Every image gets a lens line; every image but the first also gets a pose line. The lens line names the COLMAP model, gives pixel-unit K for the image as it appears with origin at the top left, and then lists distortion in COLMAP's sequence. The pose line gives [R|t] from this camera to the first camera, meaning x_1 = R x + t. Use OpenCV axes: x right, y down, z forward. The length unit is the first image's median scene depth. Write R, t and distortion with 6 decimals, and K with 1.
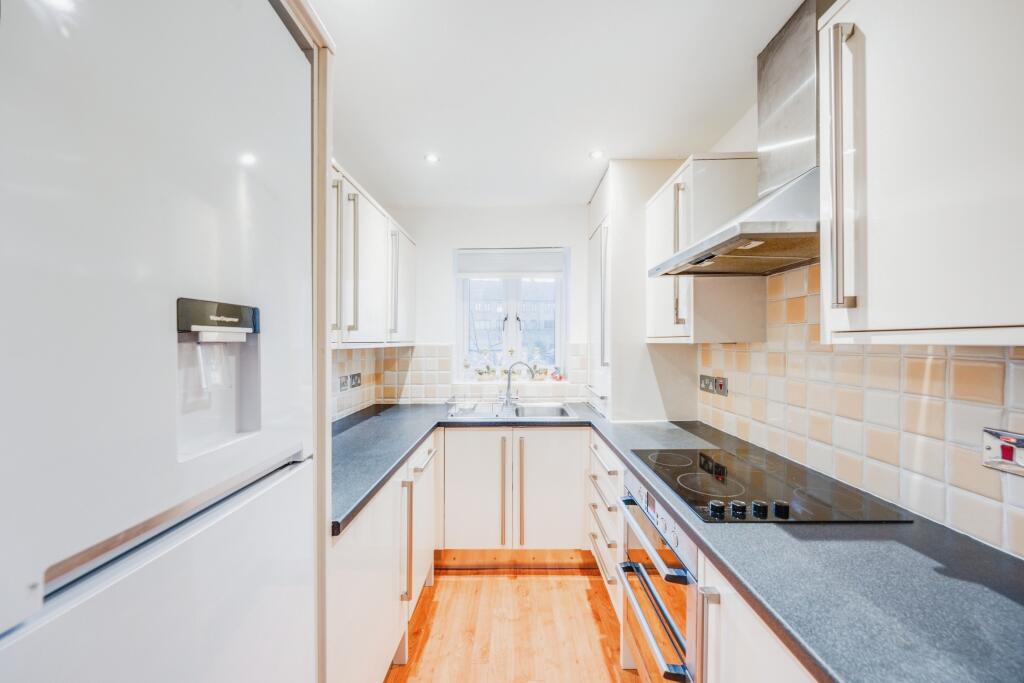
lens RADIAL K [[349.2, 0, 511.5], [0, 349.2, 344.9], [0, 0, 1]] dist [-0.000818, -0.000765]
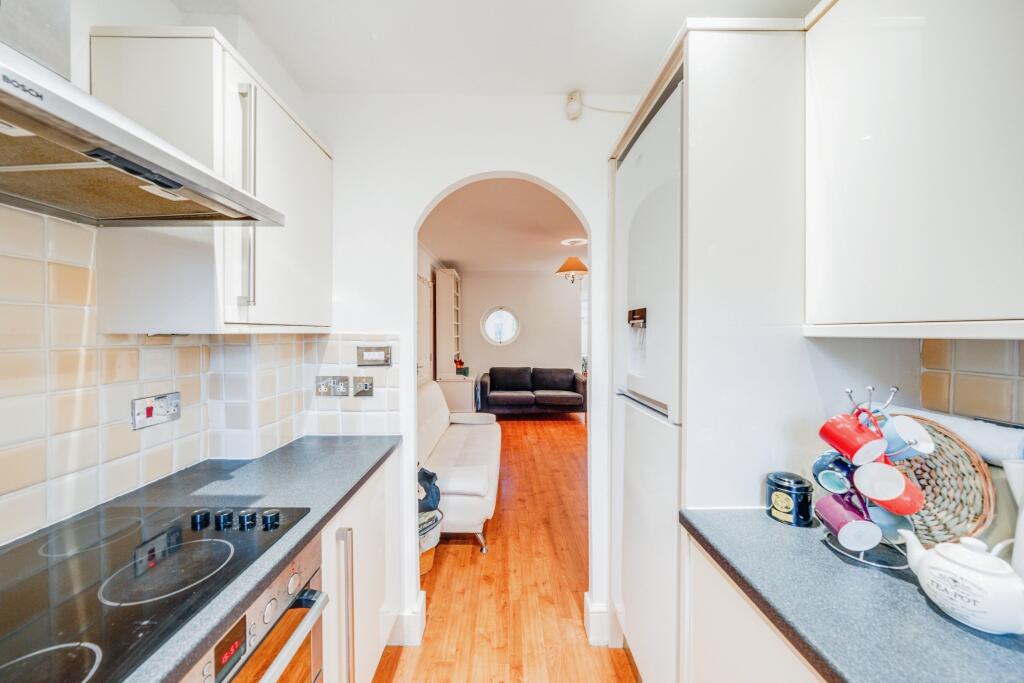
lens RADIAL K [[349.2, 0, 510.2], [0, 349.2, 333.4], [0, 0, 1]] dist [-0.000818, -0.000765]
pose [[-0.999810, 0.012813, -0.014690, -0.006814], [0.012707, 0.999893, 0.007292, 0.000326], [0.014781, 0.007104, -0.999866, 1.115774]]
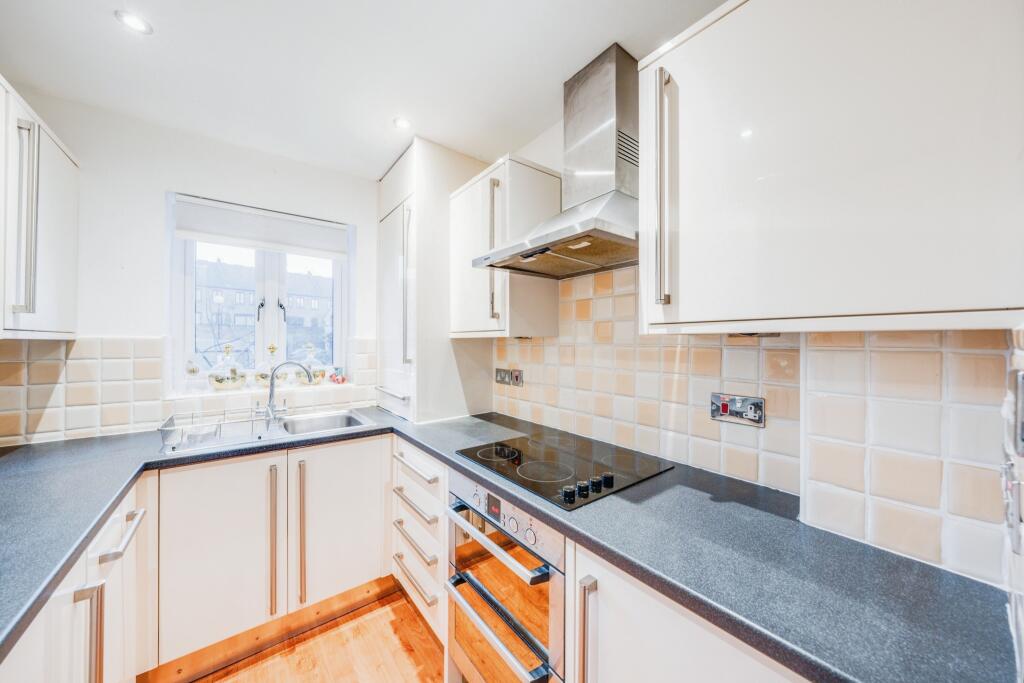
lens RADIAL K [[349.2, 0, 510.7], [0, 349.2, 345.3], [0, 0, 1]] dist [-0.000818, -0.000765]
pose [[0.790844, 0.000959, 0.612017, -0.101363], [-0.001687, 0.999998, 0.000613, 0.018495], [-0.612015, -0.001517, 0.790845, 0.170838]]
